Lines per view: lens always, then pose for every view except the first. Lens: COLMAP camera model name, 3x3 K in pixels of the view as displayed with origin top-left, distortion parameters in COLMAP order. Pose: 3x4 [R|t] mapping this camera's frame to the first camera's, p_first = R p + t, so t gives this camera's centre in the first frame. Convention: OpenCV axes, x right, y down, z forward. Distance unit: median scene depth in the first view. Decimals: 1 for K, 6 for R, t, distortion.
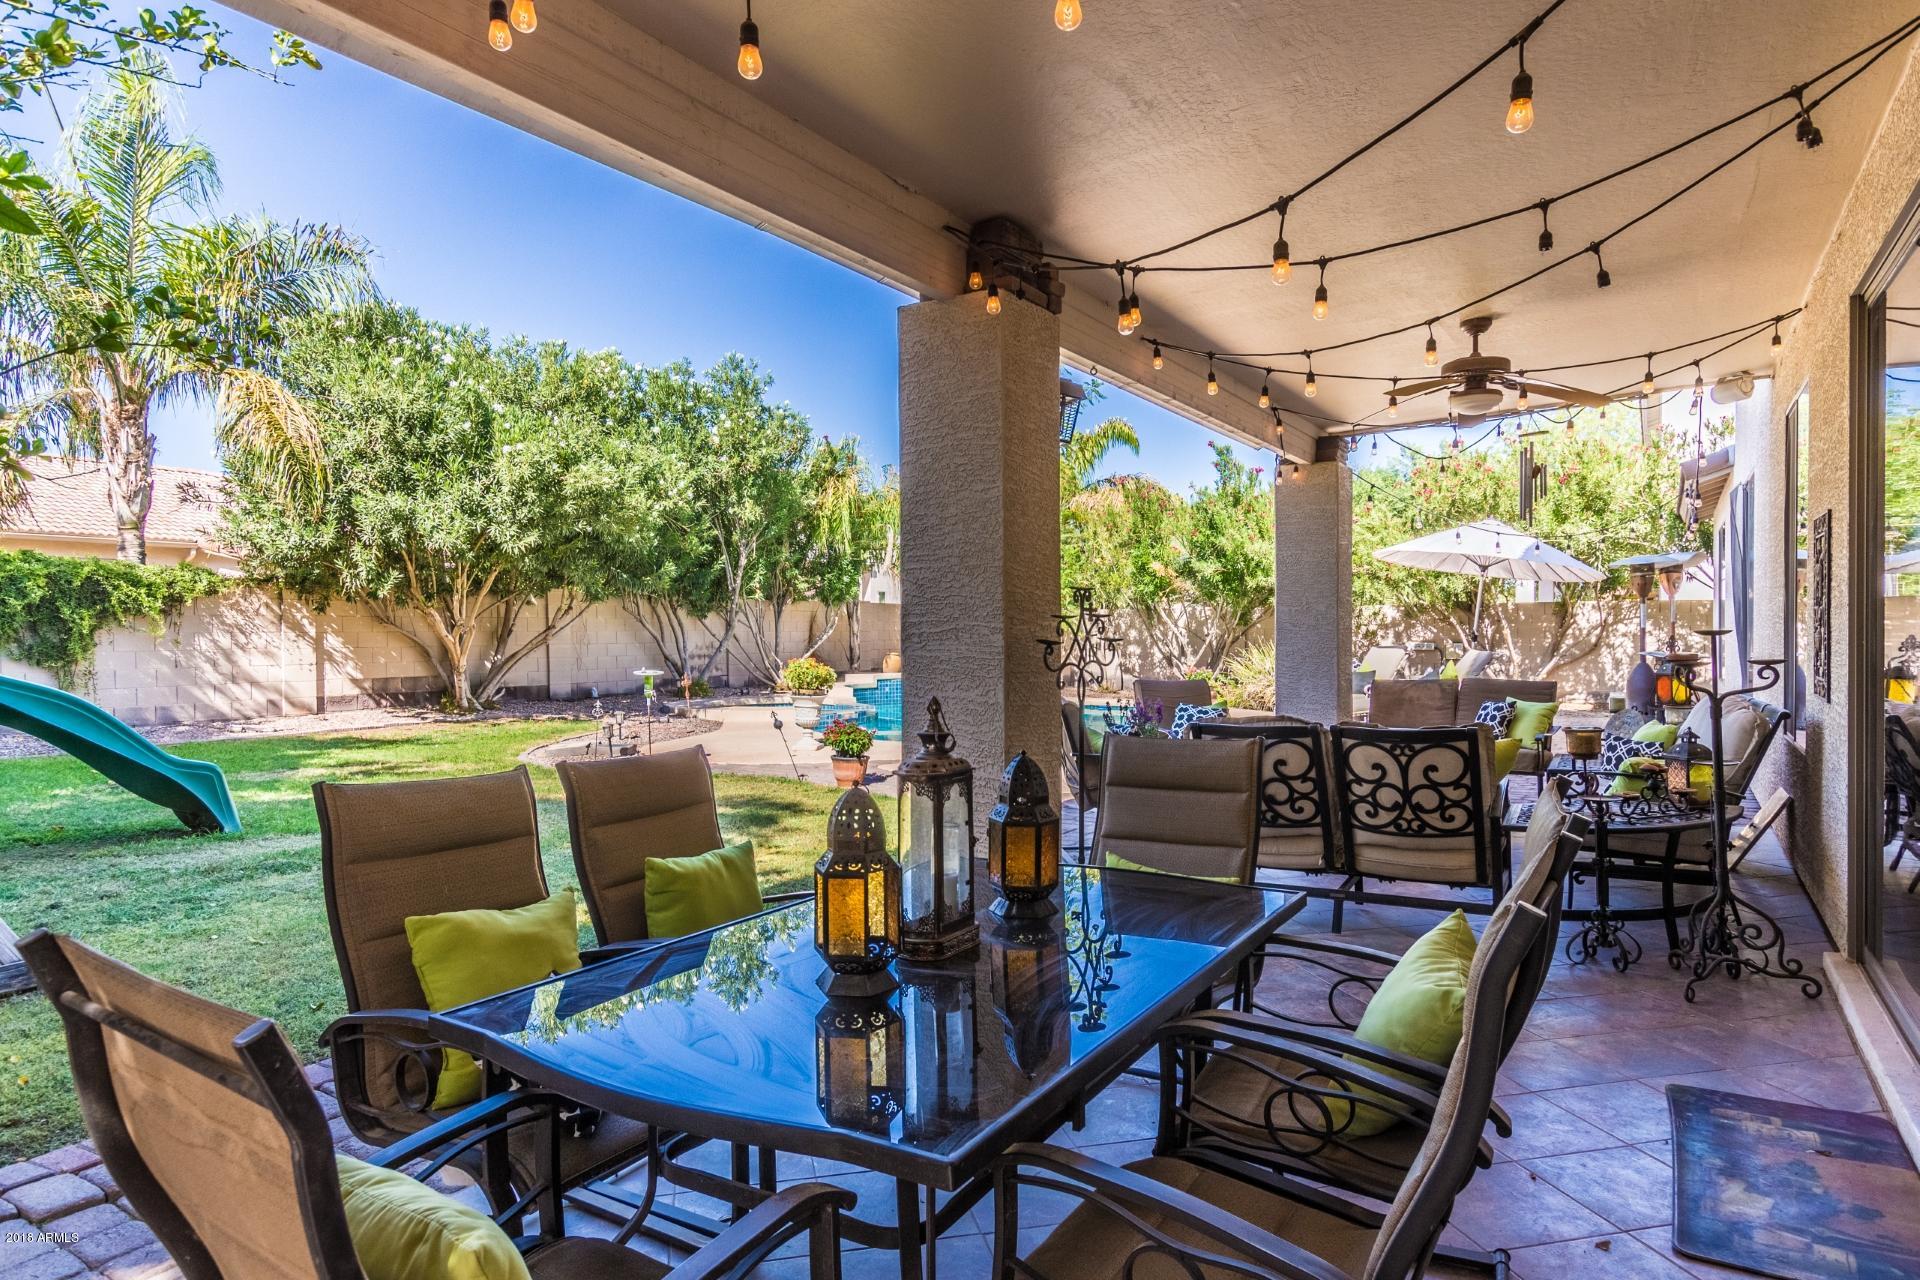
lens RADIAL K [[1072.6, 0, 960.0], [0, 1072.6, 640.0], [0, 0, 1]] dist [0.005170, 0.001749]
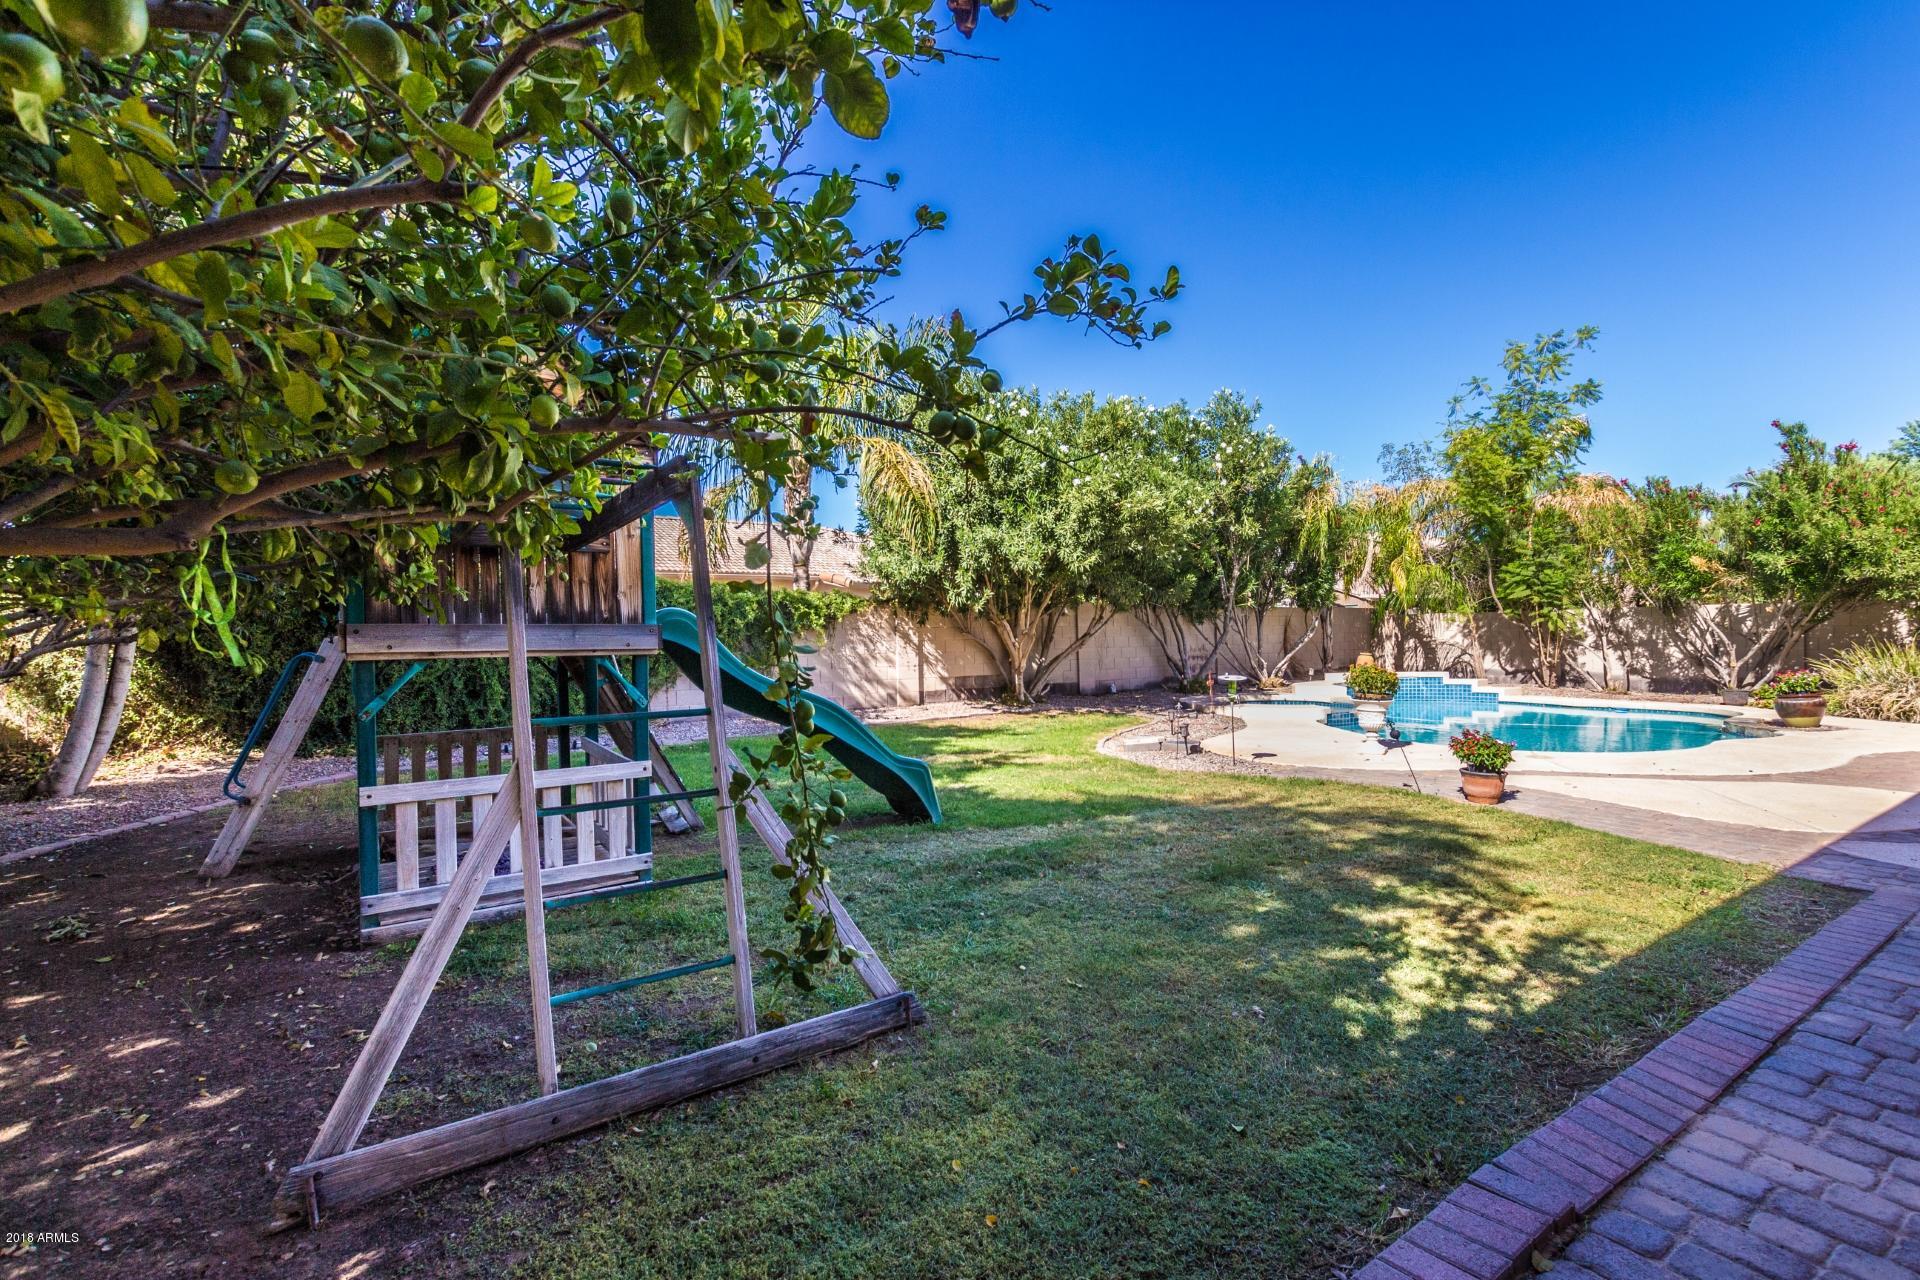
lens RADIAL K [[851.8, 0, 960.0], [0, 851.8, 640.0], [0, 0, 1]] dist [-0.016104, -0.000156]
pose [[0.915211, -0.009101, -0.402873, -0.155400], [0.009039, 0.999957, -0.002057, -0.005891], [0.402874, -0.001759, 0.915254, 0.099782]]
